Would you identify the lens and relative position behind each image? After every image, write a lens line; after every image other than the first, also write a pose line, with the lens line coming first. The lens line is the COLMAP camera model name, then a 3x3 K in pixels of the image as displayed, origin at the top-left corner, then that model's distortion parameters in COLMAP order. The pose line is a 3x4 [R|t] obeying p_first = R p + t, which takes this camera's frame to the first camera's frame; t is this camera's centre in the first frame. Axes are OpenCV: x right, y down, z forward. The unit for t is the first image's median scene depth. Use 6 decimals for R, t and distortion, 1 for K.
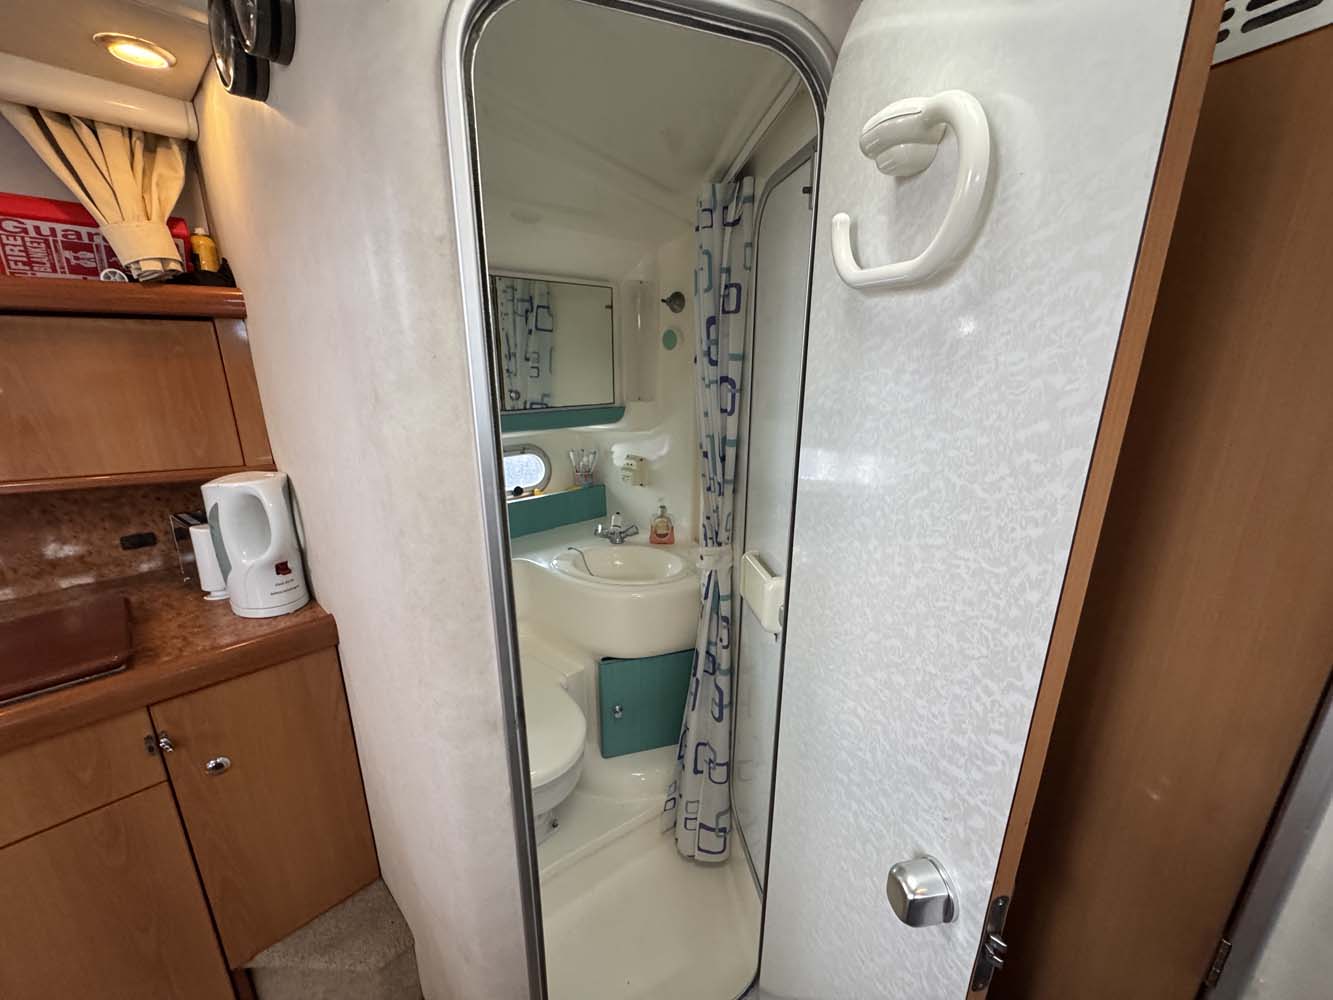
lens RADIAL K [[531.7, 0, 670.6], [0, 531.7, 502.5], [0, 0, 1]] dist [-0.011826, 0.000186]
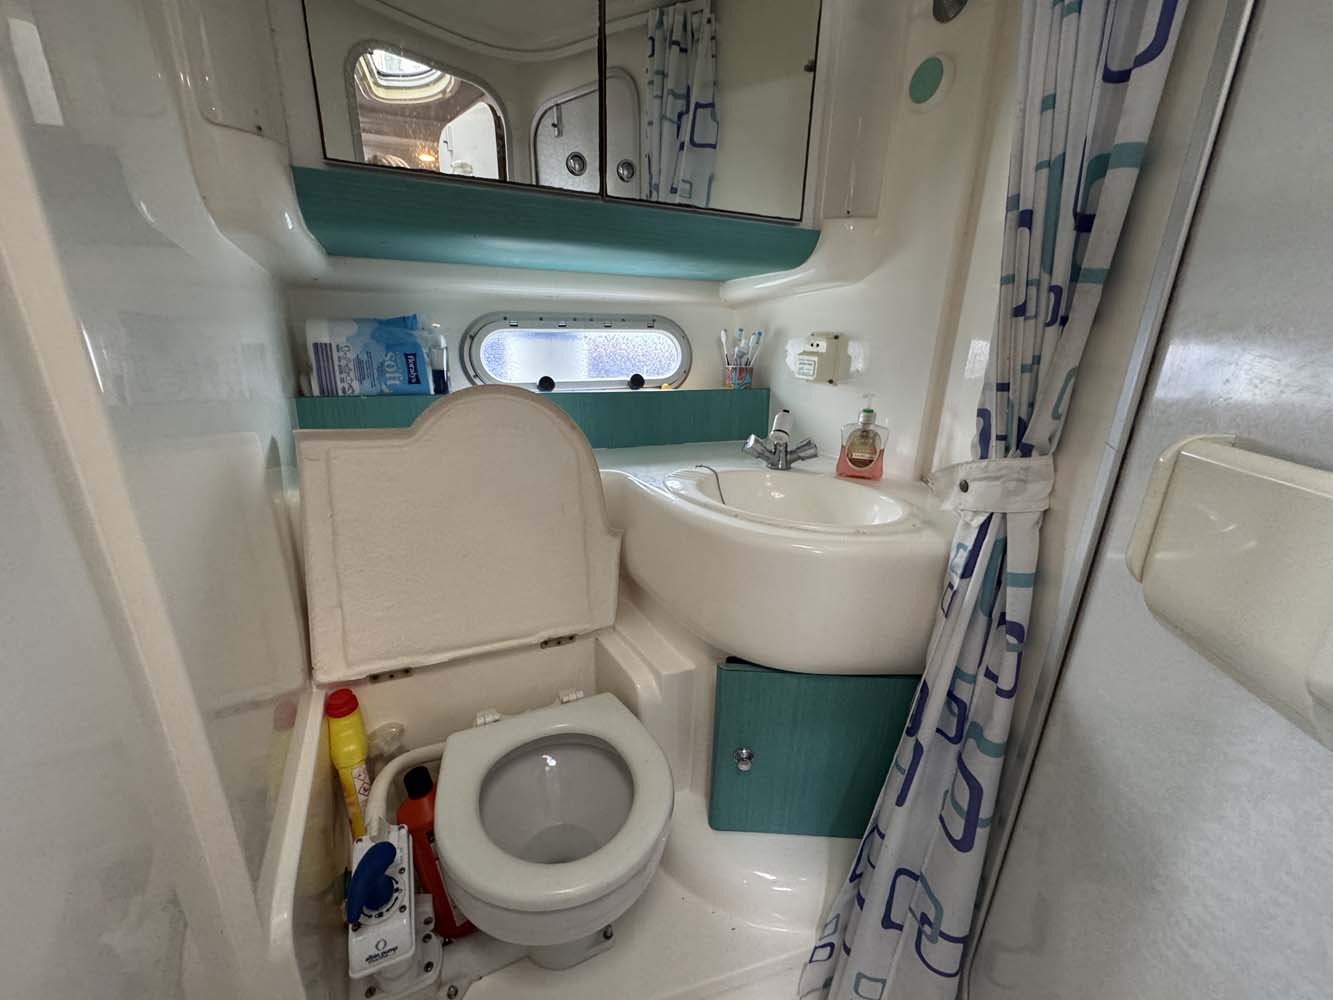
lens RADIAL K [[530.7, 0, 665.0], [0, 530.7, 500.4], [0, 0, 1]] dist [-0.000812, -0.000523]
pose [[0.944470, 0.113247, -0.308466, -0.039587], [-0.105719, 0.993548, 0.041067, 0.117929], [0.311127, -0.006175, 0.950348, 0.465305]]
